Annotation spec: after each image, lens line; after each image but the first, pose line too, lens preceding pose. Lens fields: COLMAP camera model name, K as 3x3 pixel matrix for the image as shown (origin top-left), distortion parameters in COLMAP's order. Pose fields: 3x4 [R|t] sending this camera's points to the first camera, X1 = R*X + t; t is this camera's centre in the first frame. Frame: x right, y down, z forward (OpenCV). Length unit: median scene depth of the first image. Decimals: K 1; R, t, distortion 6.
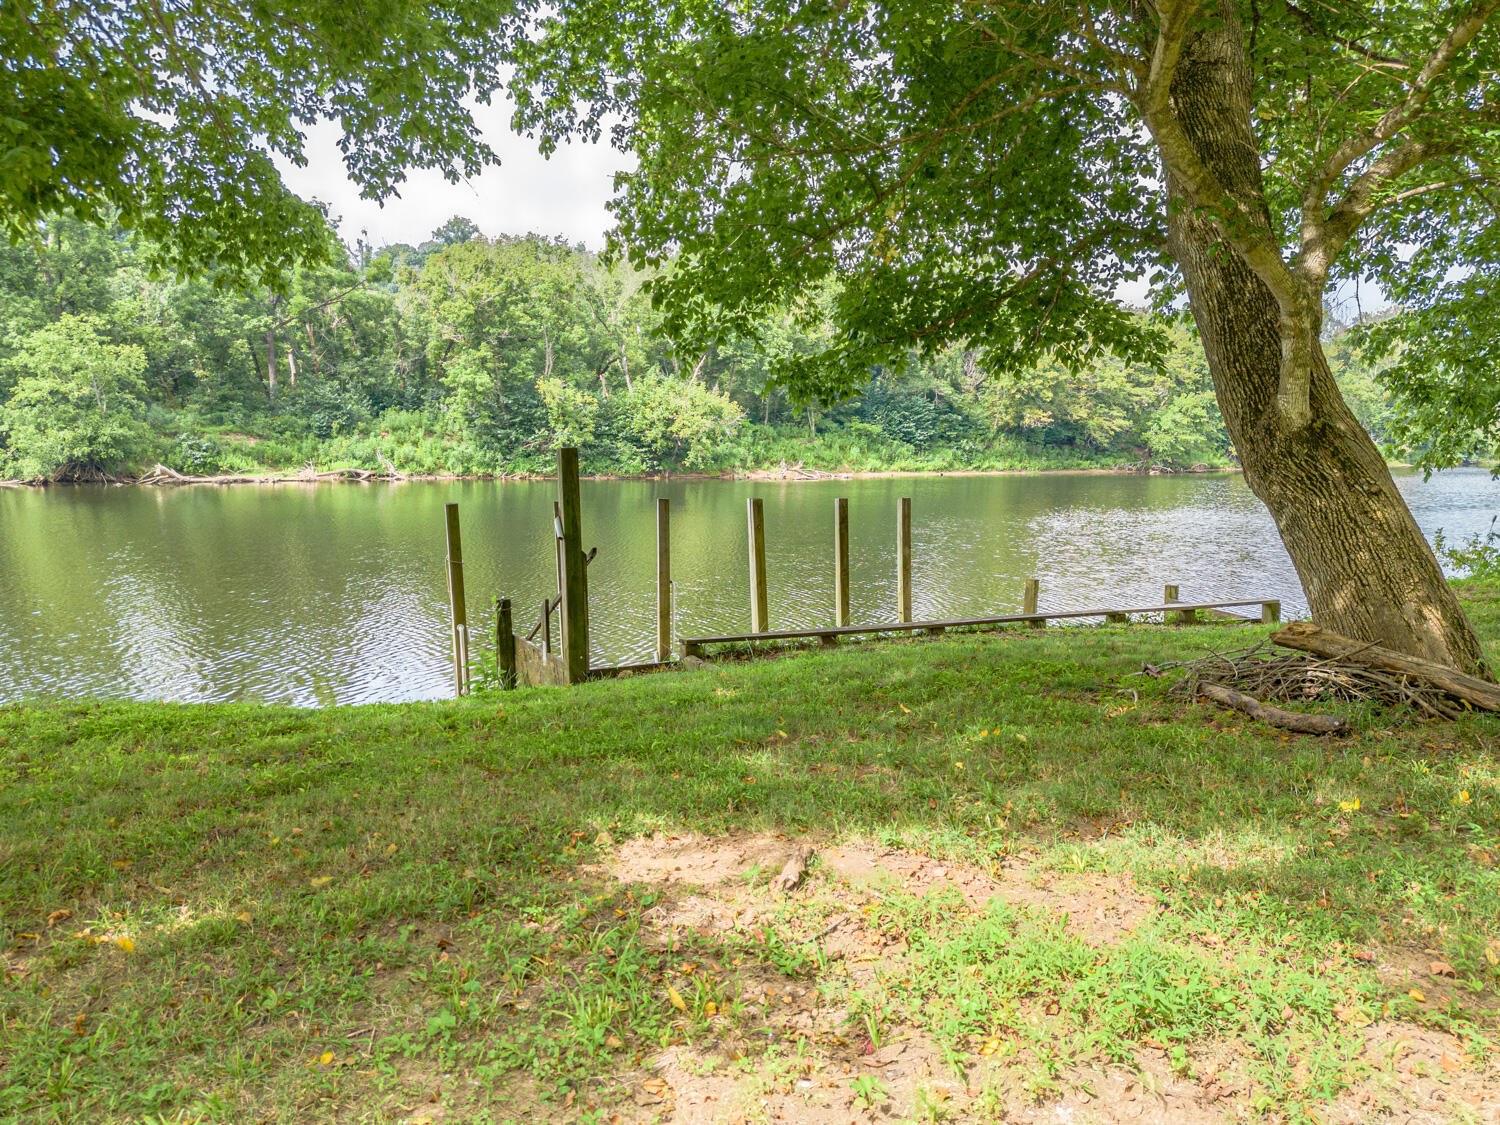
lens RADIAL K [[1055.5, 0, 750.0], [0, 1055.5, 562.5], [0, 0, 1]] dist [0.070540, -0.078140]
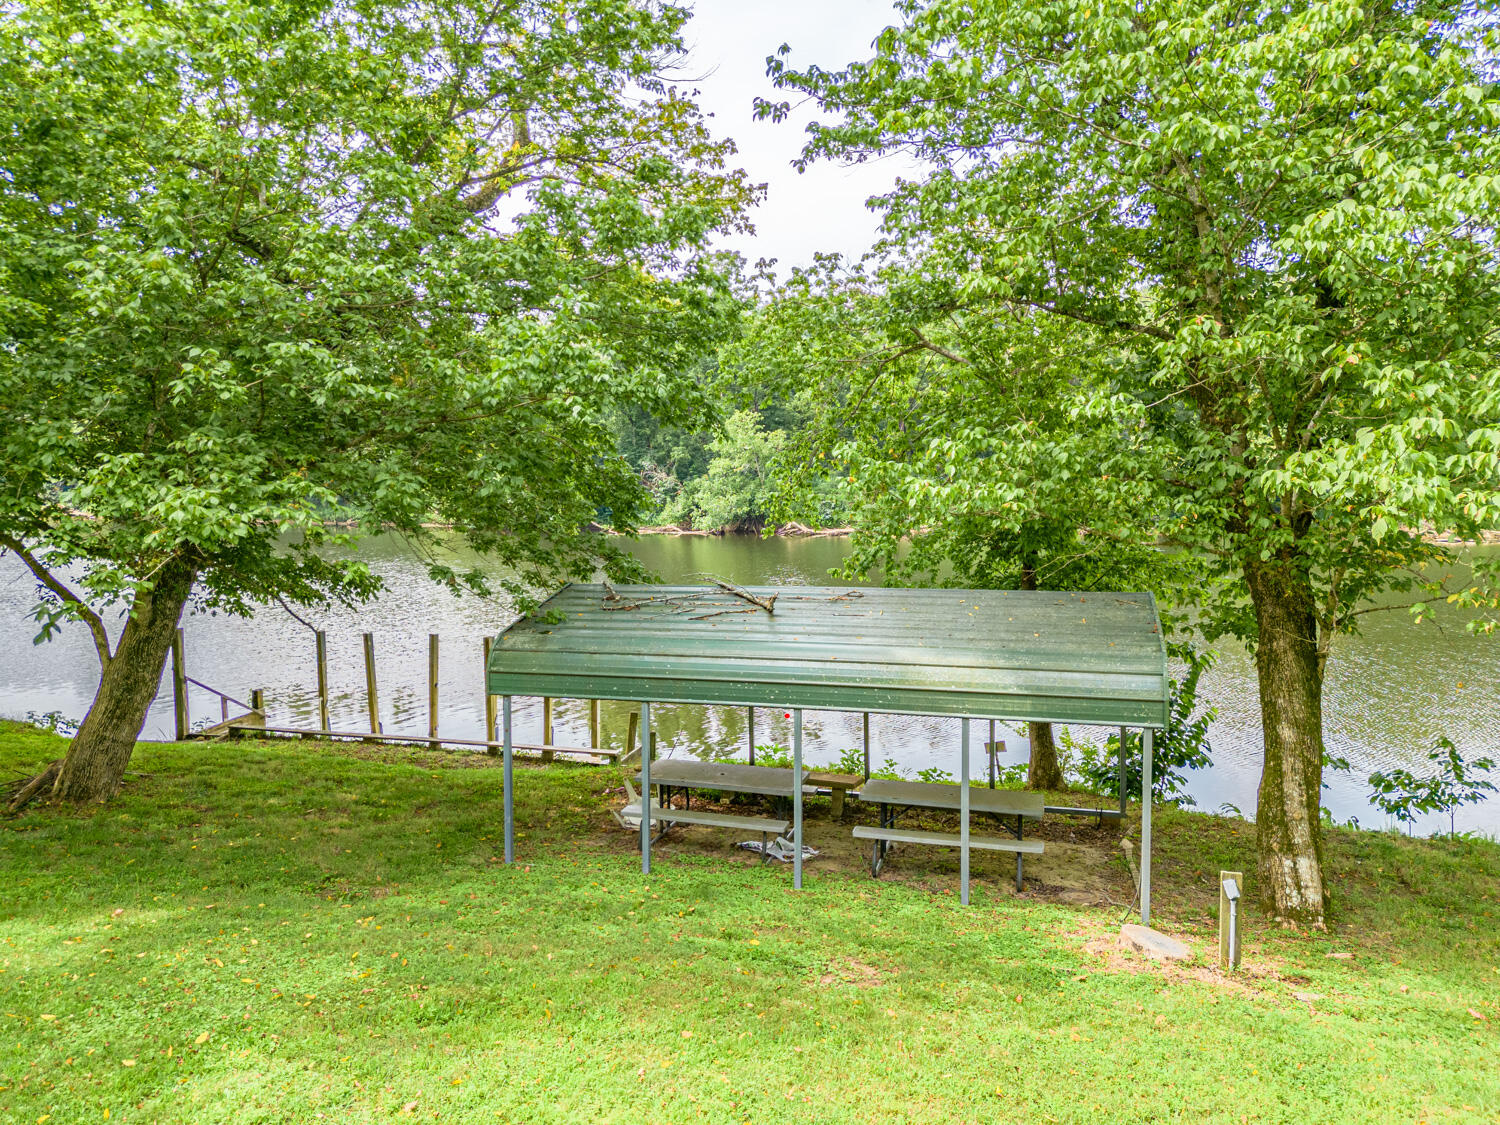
lens RADIAL K [[1041.6, 0, 750.0], [0, 1041.6, 562.5], [0, 0, 1]] dist [0.064296, -0.061969]
pose [[0.759018, 0.044488, -0.649548, 1.988752], [-0.061731, 0.998086, -0.003775, -0.290508], [0.648137, 0.042963, 0.760311, 0.131148]]
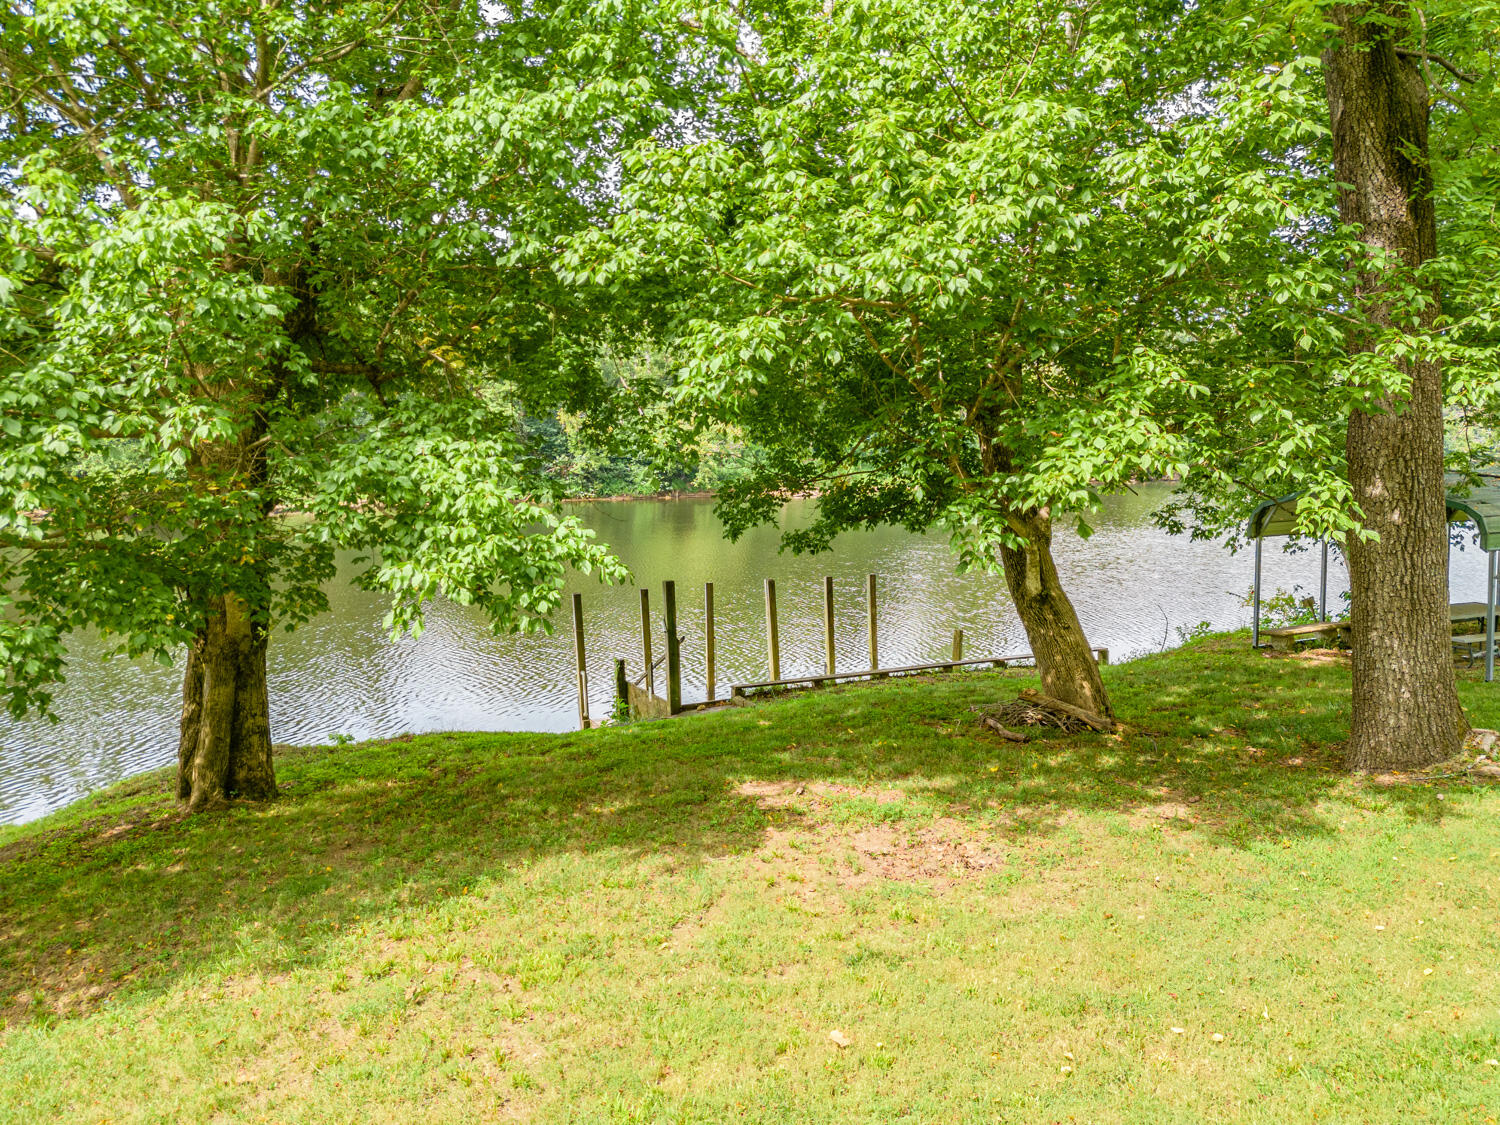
lens RADIAL K [[1055.5, 0, 750.0], [0, 1055.5, 562.5], [0, 0, 1]] dist [0.070540, -0.078140]
pose [[0.999906, -0.013698, -0.000756, -0.033425], [0.013700, 0.999900, 0.003539, -0.141358], [0.000707, -0.003549, 0.999993, -0.755806]]
